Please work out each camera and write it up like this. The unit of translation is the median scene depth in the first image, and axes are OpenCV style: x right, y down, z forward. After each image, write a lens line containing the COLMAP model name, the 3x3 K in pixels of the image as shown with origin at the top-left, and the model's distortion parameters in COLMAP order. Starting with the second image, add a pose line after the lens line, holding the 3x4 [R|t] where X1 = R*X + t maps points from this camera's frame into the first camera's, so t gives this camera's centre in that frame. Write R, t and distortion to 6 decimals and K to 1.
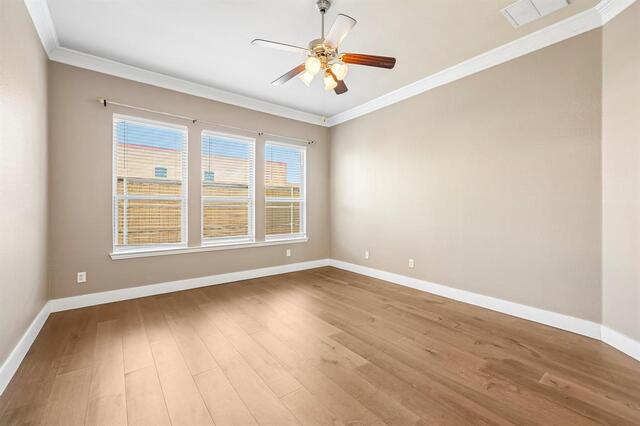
lens RADIAL K [[269.4, 0, 323.3], [0, 269.4, 212.0], [0, 0, 1]] dist [-0.000654, 0.000106]
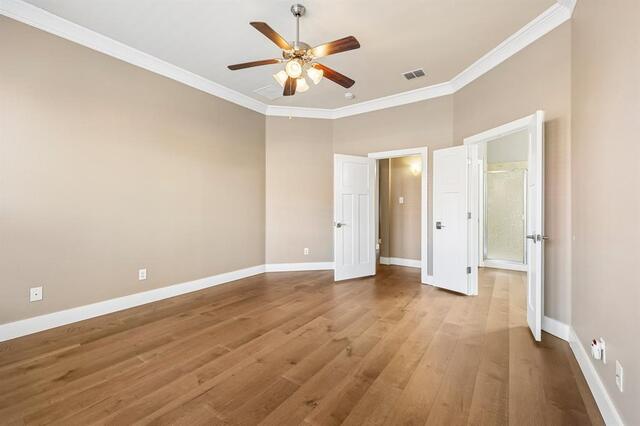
lens RADIAL K [[269.4, 0, 322.1], [0, 269.4, 208.3], [0, 0, 1]] dist [-0.000654, 0.000106]
pose [[-0.297587, -0.014207, 0.954589, -0.762481], [0.007678, 0.999821, 0.017274, -0.023375], [-0.954664, 0.012469, -0.297425, 0.909318]]
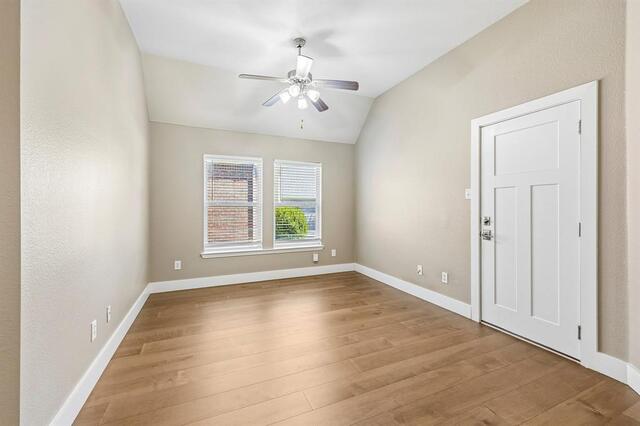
lens RADIAL K [[269.4, 0, 323.3], [0, 269.4, 210.2], [0, 0, 1]] dist [-0.000654, 0.000106]
pose [[0.971453, -0.000779, -0.237230, 0.243683], [0.001577, 0.999994, 0.003174, -0.046893], [0.237226, -0.003458, 0.971448, -0.025360]]
